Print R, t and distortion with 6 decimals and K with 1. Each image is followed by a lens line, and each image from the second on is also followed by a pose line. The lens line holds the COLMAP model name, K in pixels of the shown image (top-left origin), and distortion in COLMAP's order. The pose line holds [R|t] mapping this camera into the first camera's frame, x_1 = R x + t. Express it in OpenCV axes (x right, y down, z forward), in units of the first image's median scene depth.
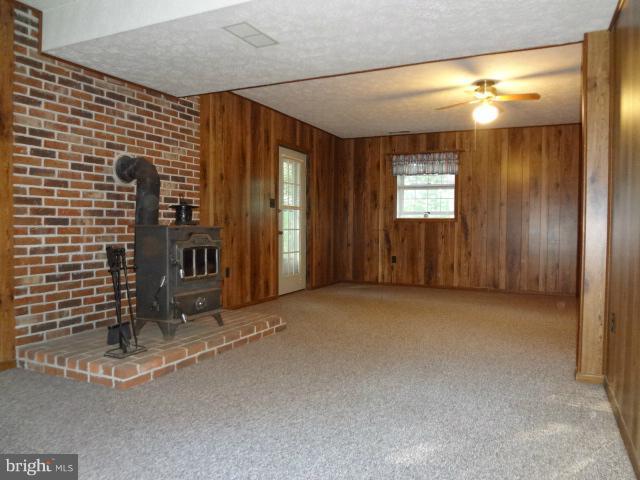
lens RADIAL K [[475.2, 0, 319.5], [0, 475.2, 241.0], [0, 0, 1]] dist [-0.058892, 0.011562]
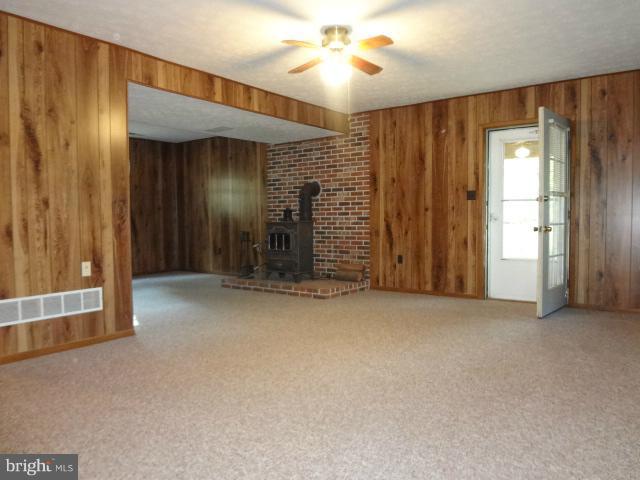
lens RADIAL K [[475.2, 0, 319.5], [0, 475.2, 239.3], [0, 0, 1]] dist [-0.058892, 0.011562]
pose [[-0.186861, 0.037561, -0.981668, 1.479838], [-0.021498, 0.998873, 0.042311, -0.043743], [0.982151, 0.029010, -0.185843, 1.490707]]
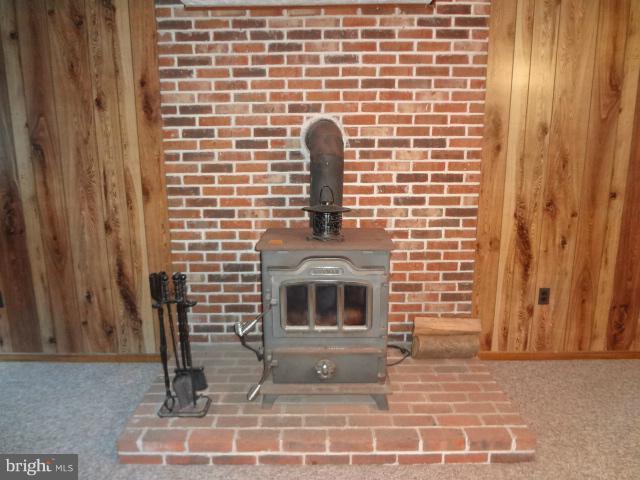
lens RADIAL K [[475.2, 0, 320.5], [0, 475.2, 239.0], [0, 0, 1]] dist [-0.058892, 0.011562]
pose [[0.433640, 0.182771, -0.882355, 0.262118], [-0.020293, 0.980946, 0.193220, -0.156022], [0.900858, -0.065883, 0.429086, 0.749577]]
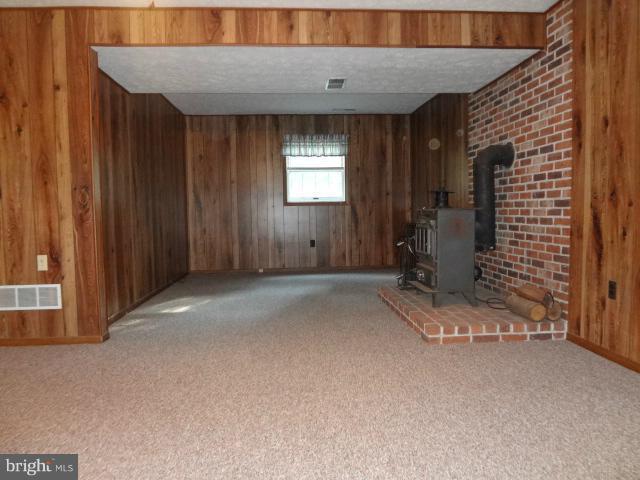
lens RADIAL K [[475.2, 0, 319.0], [0, 475.2, 241.8], [0, 0, 1]] dist [-0.058892, 0.011562]
pose [[-0.867141, 0.039651, -0.496481, 0.549915], [-0.005275, 0.996039, 0.088760, -0.053961], [0.498034, 0.079587, -0.863497, 1.893321]]
